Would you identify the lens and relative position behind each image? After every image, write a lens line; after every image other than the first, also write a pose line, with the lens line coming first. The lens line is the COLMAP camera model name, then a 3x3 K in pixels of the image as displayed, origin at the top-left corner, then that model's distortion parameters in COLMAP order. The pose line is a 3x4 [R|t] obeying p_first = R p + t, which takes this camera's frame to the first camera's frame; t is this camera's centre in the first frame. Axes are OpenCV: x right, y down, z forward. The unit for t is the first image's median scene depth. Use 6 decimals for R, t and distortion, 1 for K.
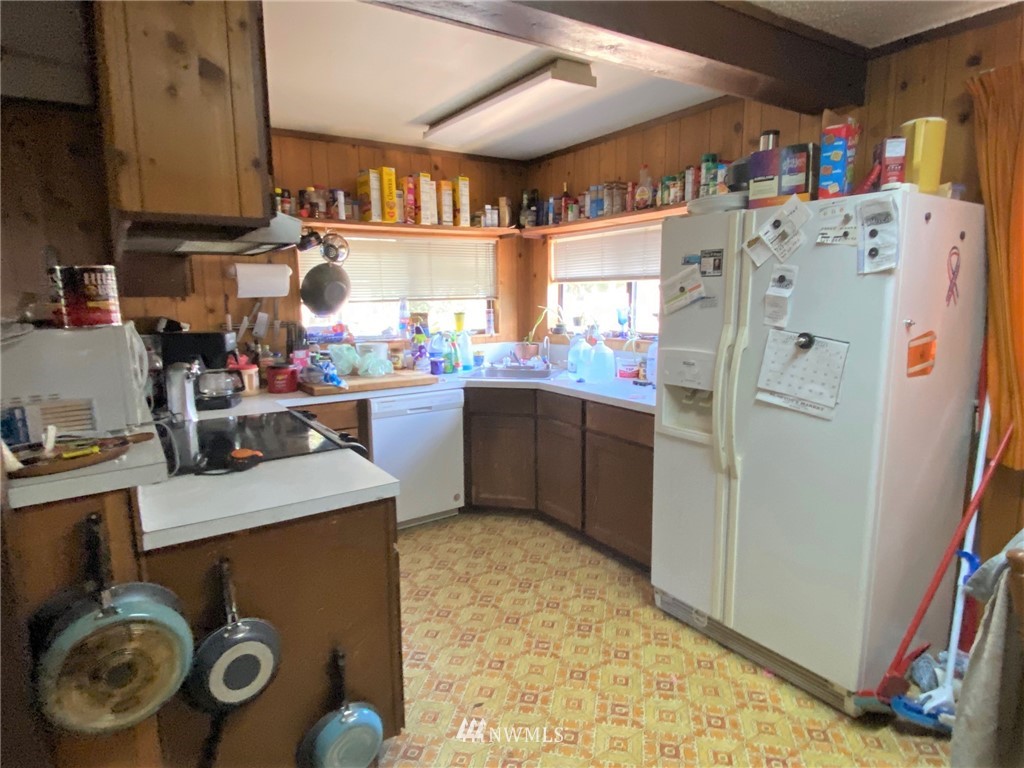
lens RADIAL K [[583.2, 0, 512.0], [0, 583.2, 384.0], [0, 0, 1]] dist [0.075458, -0.078610]
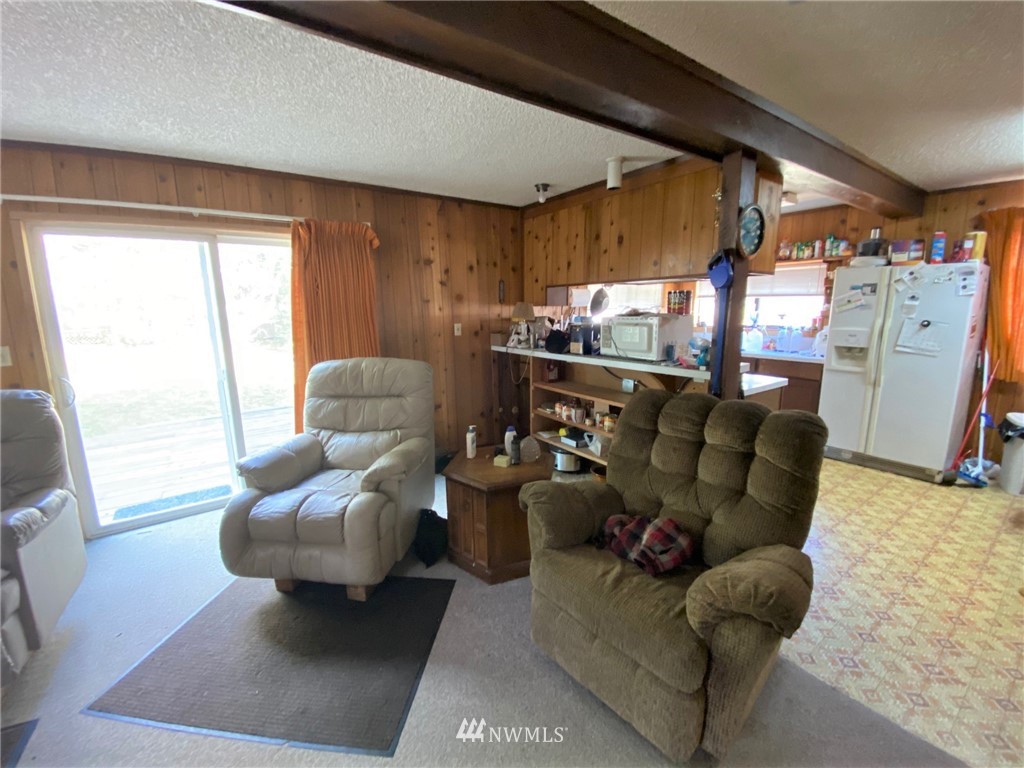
lens RADIAL K [[418.3, 0, 512.0], [0, 418.3, 384.0], [0, 0, 1]] dist [0.000978, -0.010530]
pose [[0.999511, -0.004603, 0.030924, -0.650491], [0.003696, 0.999563, 0.029313, 0.061275], [-0.031046, -0.029184, 0.999092, -0.326432]]
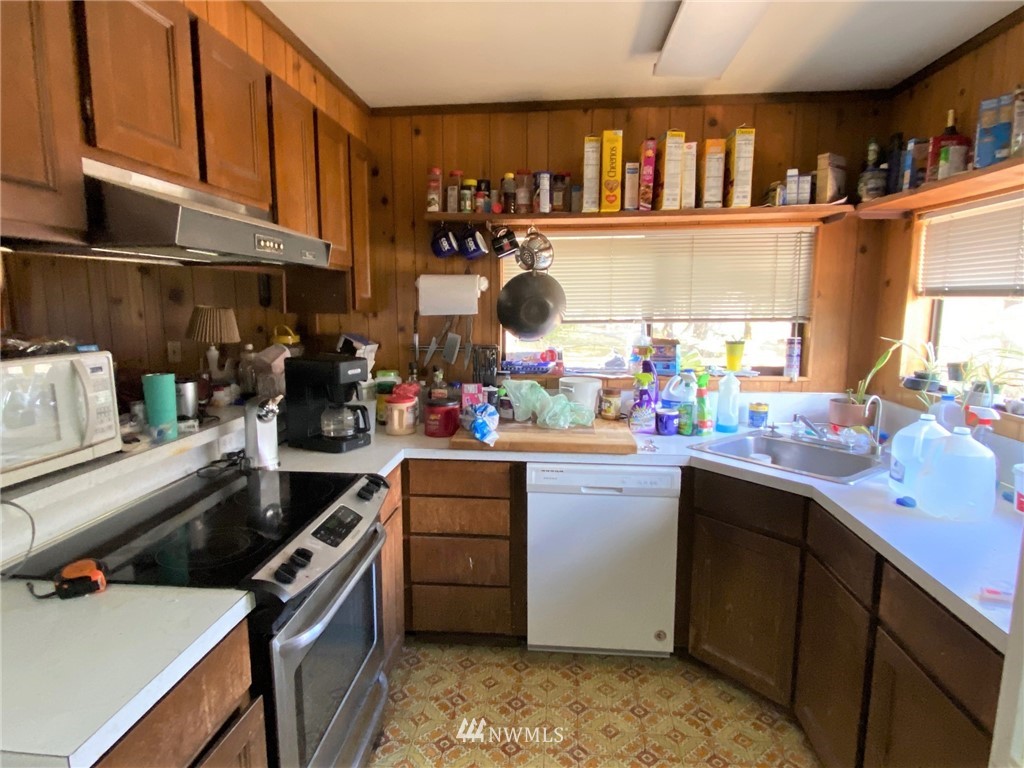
lens RADIAL K [[583.2, 0, 512.0], [0, 583.2, 384.0], [0, 0, 1]] dist [0.075458, -0.078610]
pose [[0.780211, 0.101768, -0.617182, 0.153085], [-0.107241, 0.993830, 0.028304, -0.079890], [0.616255, 0.044104, 0.786311, 0.397008]]
